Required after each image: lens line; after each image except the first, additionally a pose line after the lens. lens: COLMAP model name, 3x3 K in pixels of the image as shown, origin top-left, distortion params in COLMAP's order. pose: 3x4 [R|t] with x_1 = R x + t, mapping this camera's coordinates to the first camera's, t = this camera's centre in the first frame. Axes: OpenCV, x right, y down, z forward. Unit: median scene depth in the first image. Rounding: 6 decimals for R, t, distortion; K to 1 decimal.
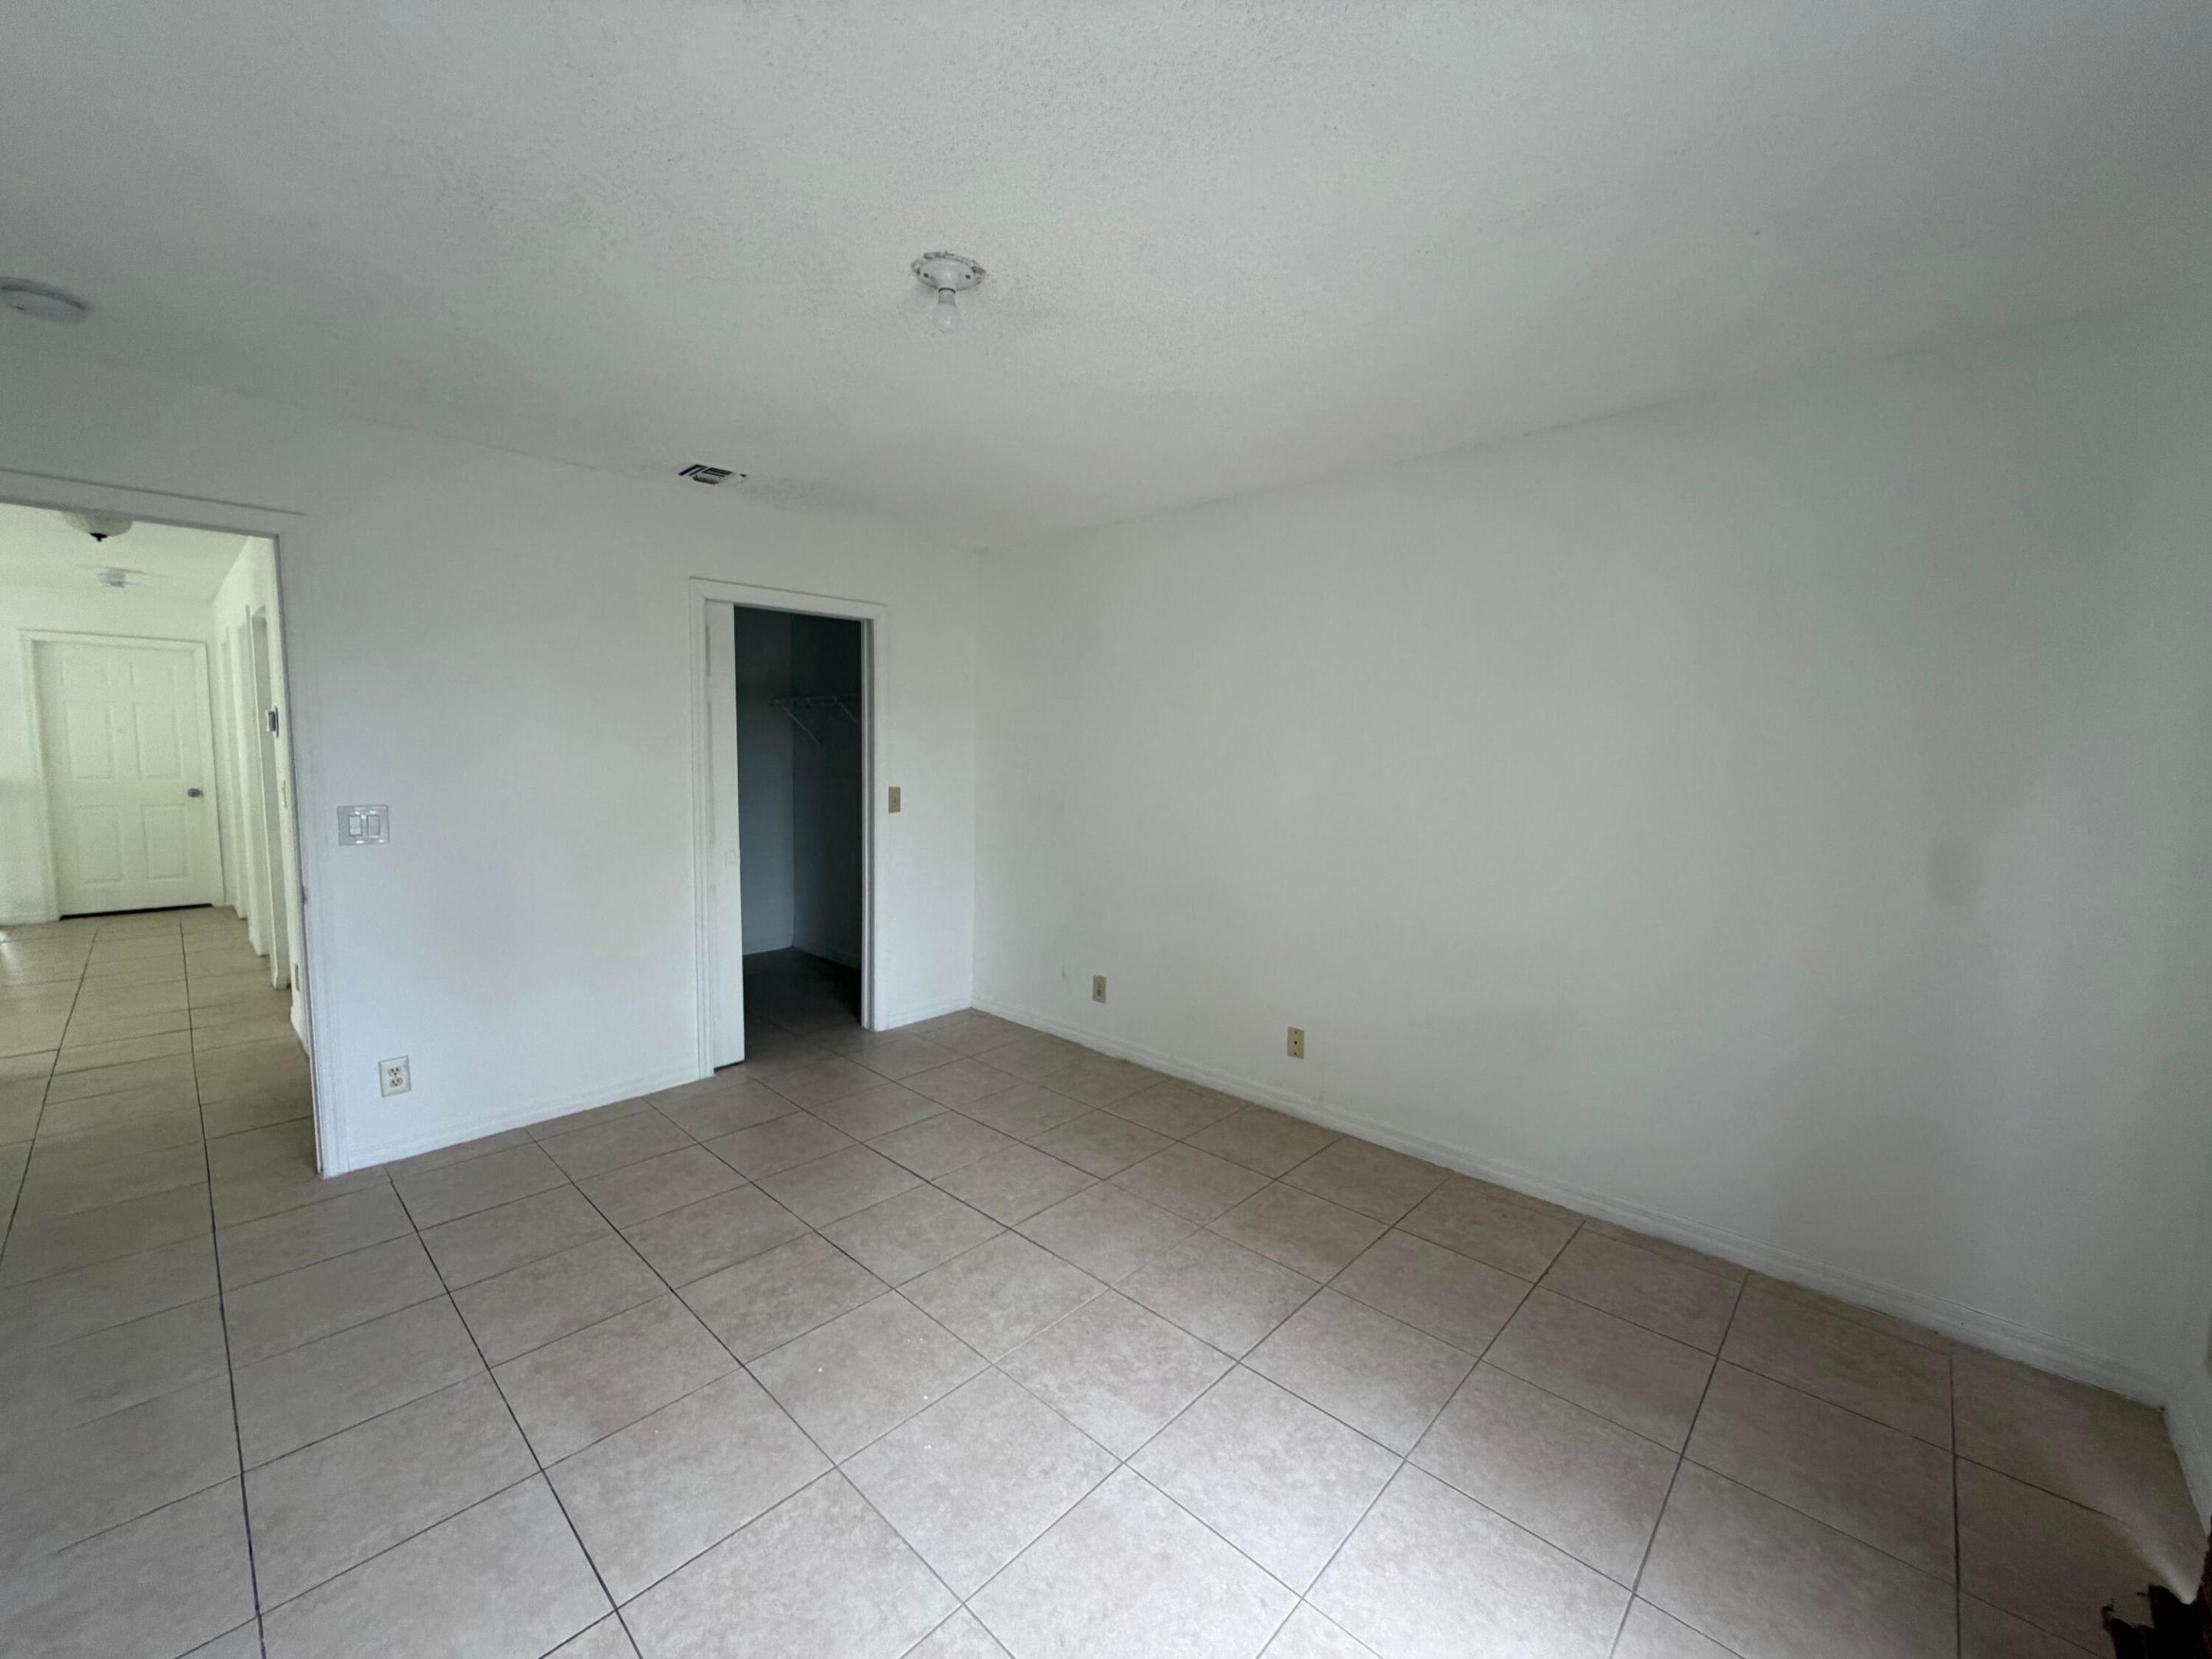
lens RADIAL K [[884.4, 0, 1097.7], [0, 884.4, 829.2], [0, 0, 1]] dist [0.000508, -0.000174]
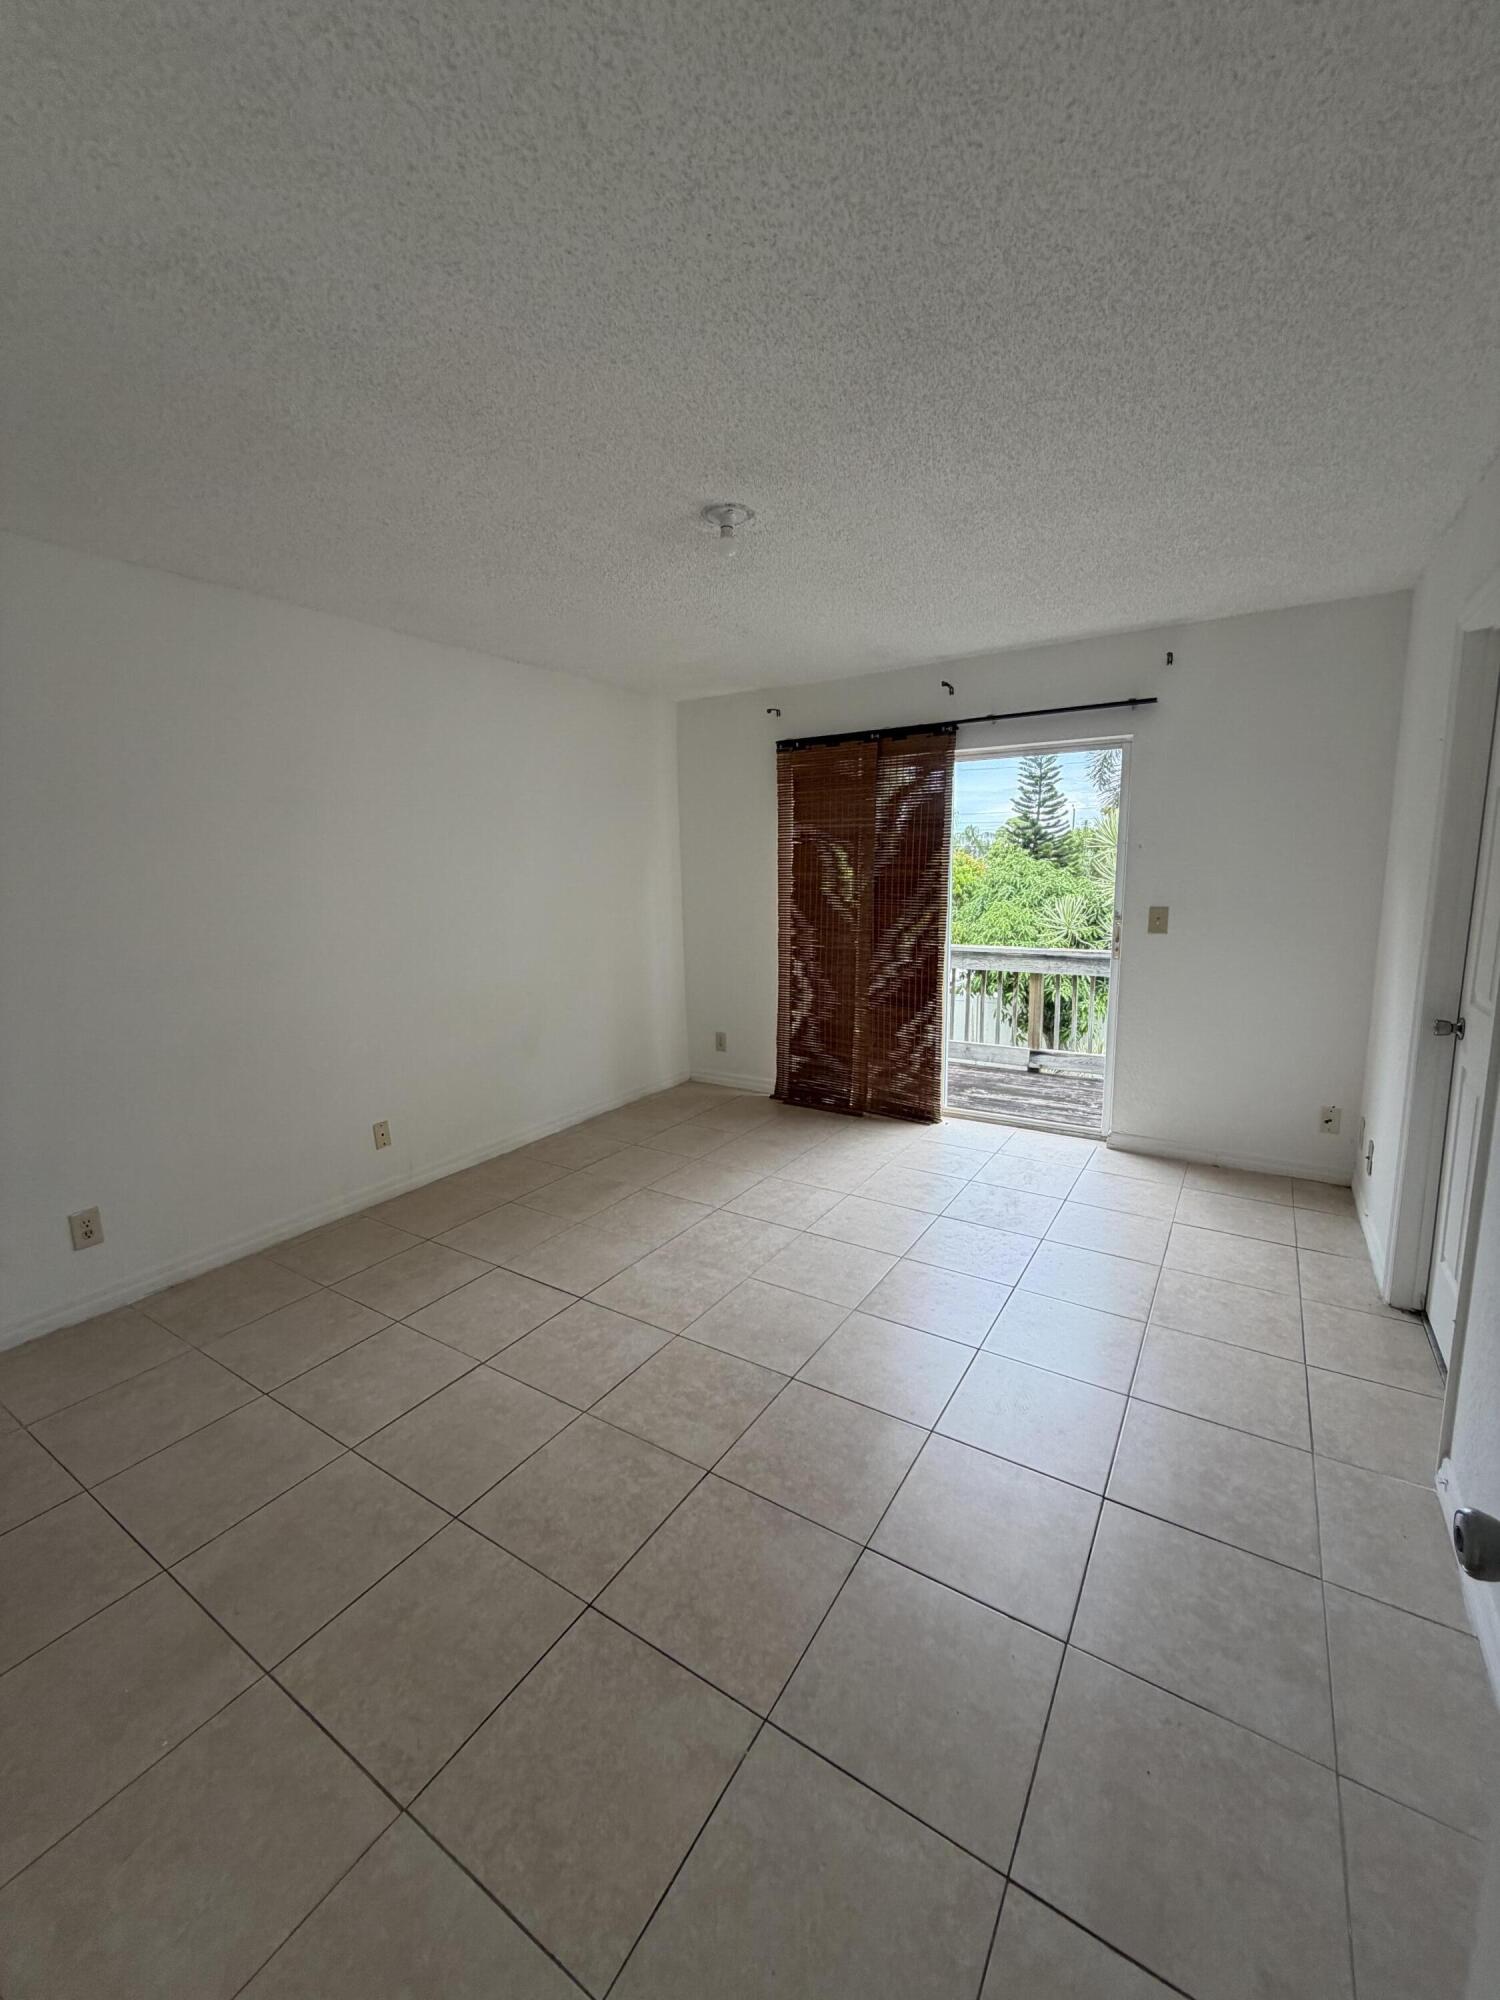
lens RADIAL K [[799.7, 0, 751.3], [0, 799.7, 992.4], [0, 0, 1]] dist [0.000508, -0.000174]
pose [[-0.189771, -0.169974, 0.967003, -1.144487], [0.107196, 0.975426, 0.192491, -0.110149], [-0.975959, 0.140188, -0.166888, 0.974580]]
